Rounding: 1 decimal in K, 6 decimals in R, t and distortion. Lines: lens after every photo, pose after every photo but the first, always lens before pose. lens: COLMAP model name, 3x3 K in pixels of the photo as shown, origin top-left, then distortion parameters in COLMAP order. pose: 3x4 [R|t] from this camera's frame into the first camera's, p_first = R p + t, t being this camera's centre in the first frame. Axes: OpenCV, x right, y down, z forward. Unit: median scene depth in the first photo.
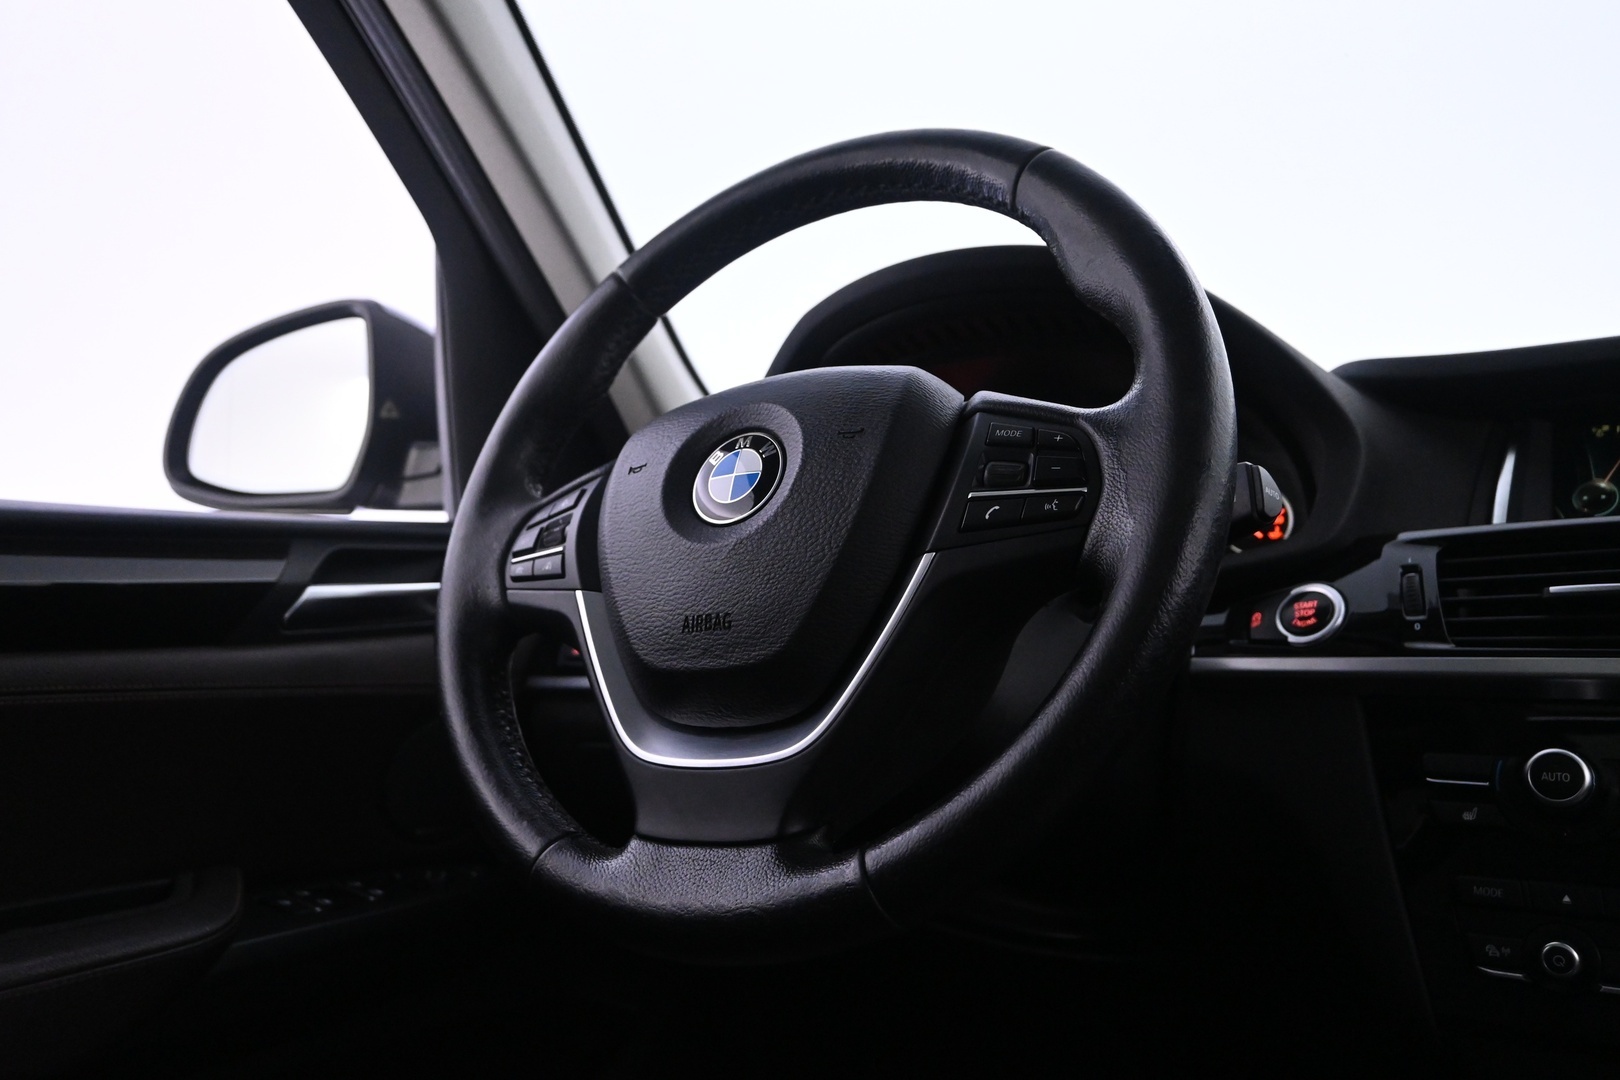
lens RADIAL K [[1232.0, 0, 807.7], [0, 1232.0, 538.6], [0, 0, 1]] dist [-0.000640, -0.005408]
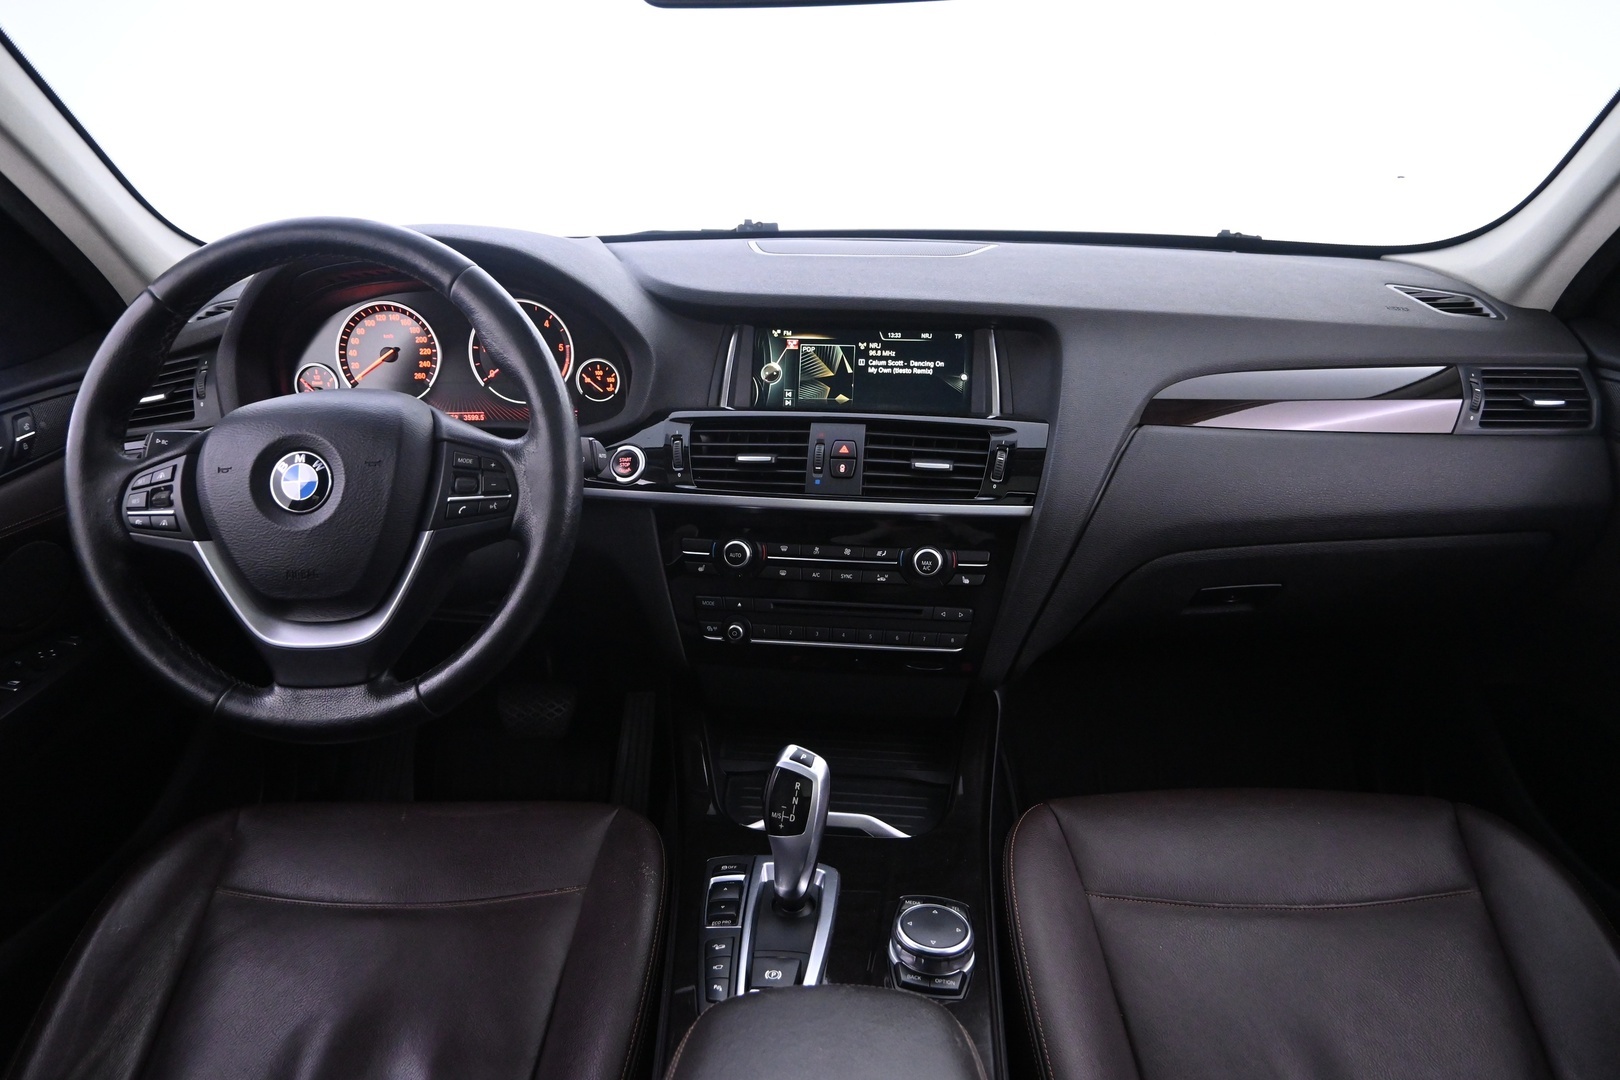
lens RADIAL K [[1110.7, 0, 811.8], [0, 1110.7, 542.0], [0, 0, 1]] dist [-0.022816, 0.000779]
pose [[0.871944, -0.173559, 0.457811, -0.149802], [-0.039732, 0.906893, 0.419482, -0.620243], [-0.487990, -0.383955, 0.783865, -0.547871]]
